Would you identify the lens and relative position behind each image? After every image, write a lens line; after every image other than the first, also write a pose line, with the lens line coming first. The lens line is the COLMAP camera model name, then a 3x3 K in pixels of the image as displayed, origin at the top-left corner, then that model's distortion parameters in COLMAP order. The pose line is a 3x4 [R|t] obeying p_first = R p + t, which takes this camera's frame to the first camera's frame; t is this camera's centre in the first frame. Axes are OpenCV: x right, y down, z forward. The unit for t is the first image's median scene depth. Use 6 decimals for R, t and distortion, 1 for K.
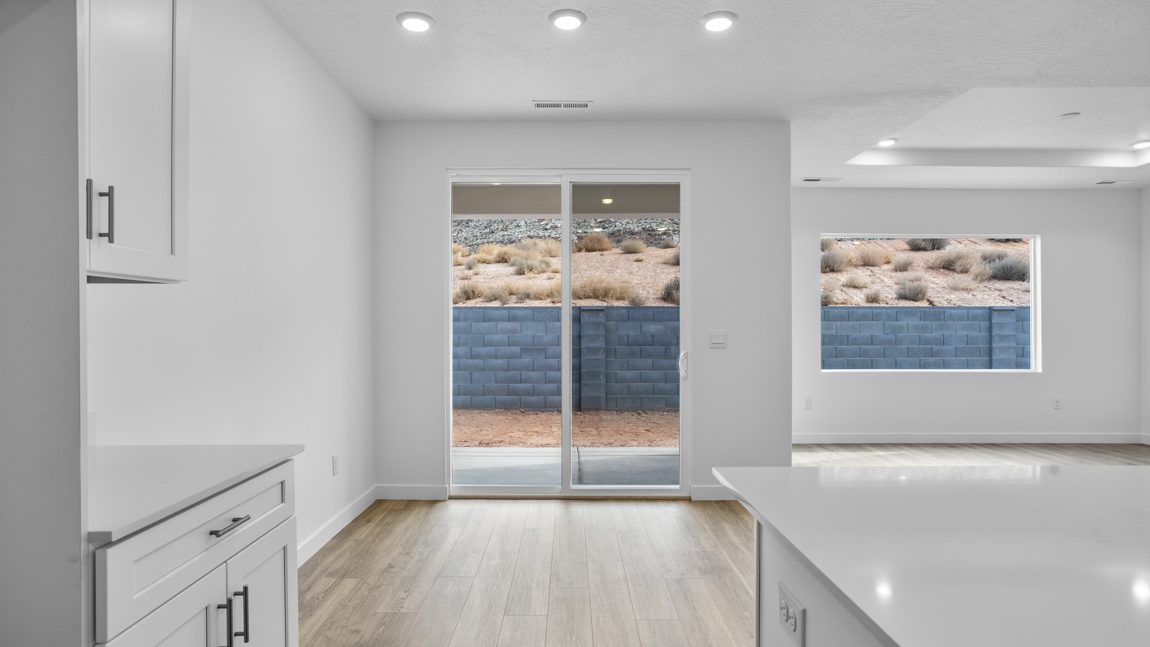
lens RADIAL K [[630.4, 0, 585.9], [0, 630.4, 329.1], [0, 0, 1]] dist [-0.000253, -0.000473]
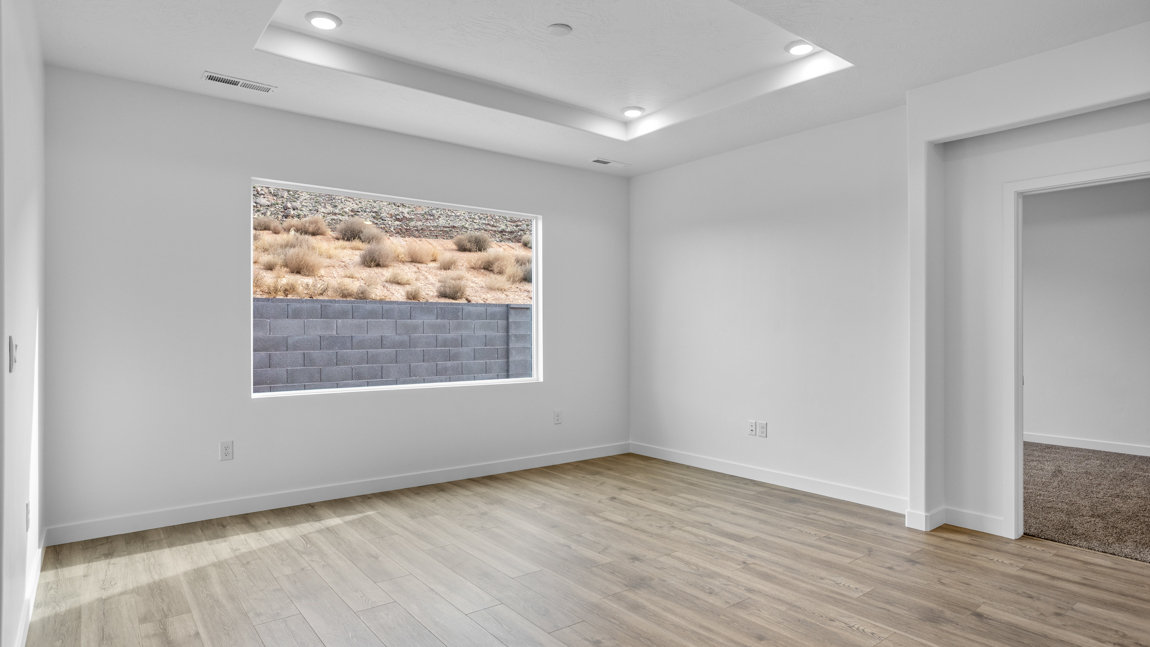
lens RADIAL K [[630.4, 0, 585.9], [0, 630.4, 329.1], [0, 0, 1]] dist [-0.000253, -0.000473]
pose [[0.792323, -0.001952, 0.610098, 0.089881], [0.001019, 0.999998, 0.001876, -0.000403], [-0.610100, -0.000865, 0.792324, 0.105803]]
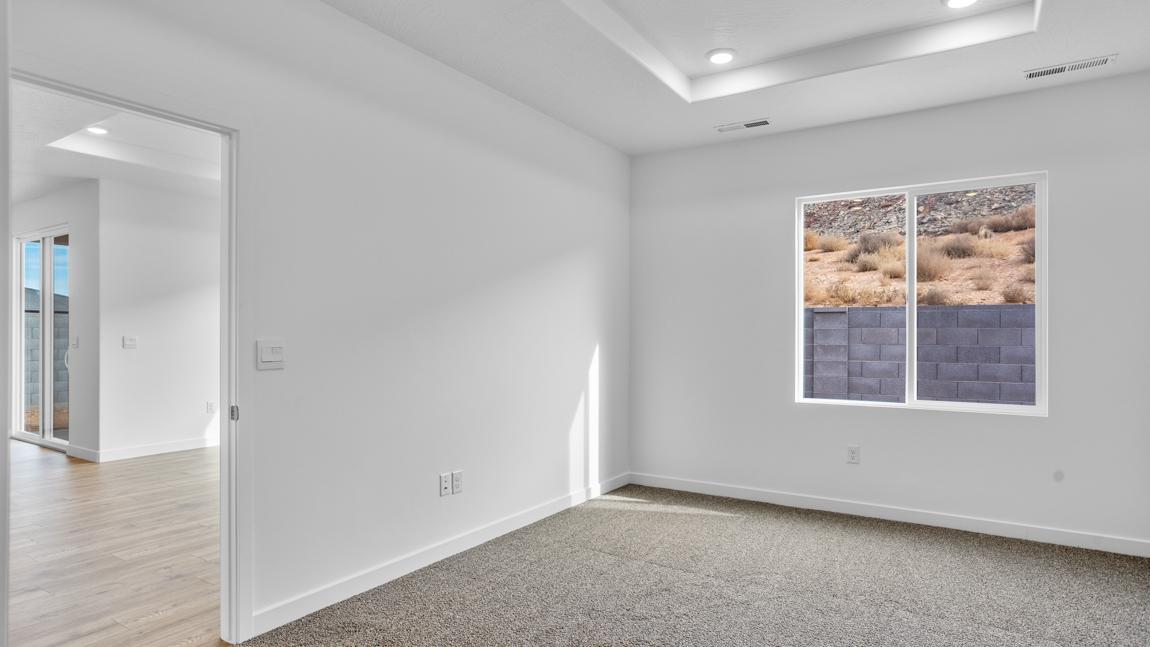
lens RADIAL K [[630.4, 0, 585.9], [0, 630.4, 329.1], [0, 0, 1]] dist [-0.000253, -0.000473]
pose [[0.829260, -0.003009, -0.558854, 0.441536], [-0.005075, 0.999904, -0.012914, 0.000362], [0.558839, 0.013545, 0.829165, 0.109852]]
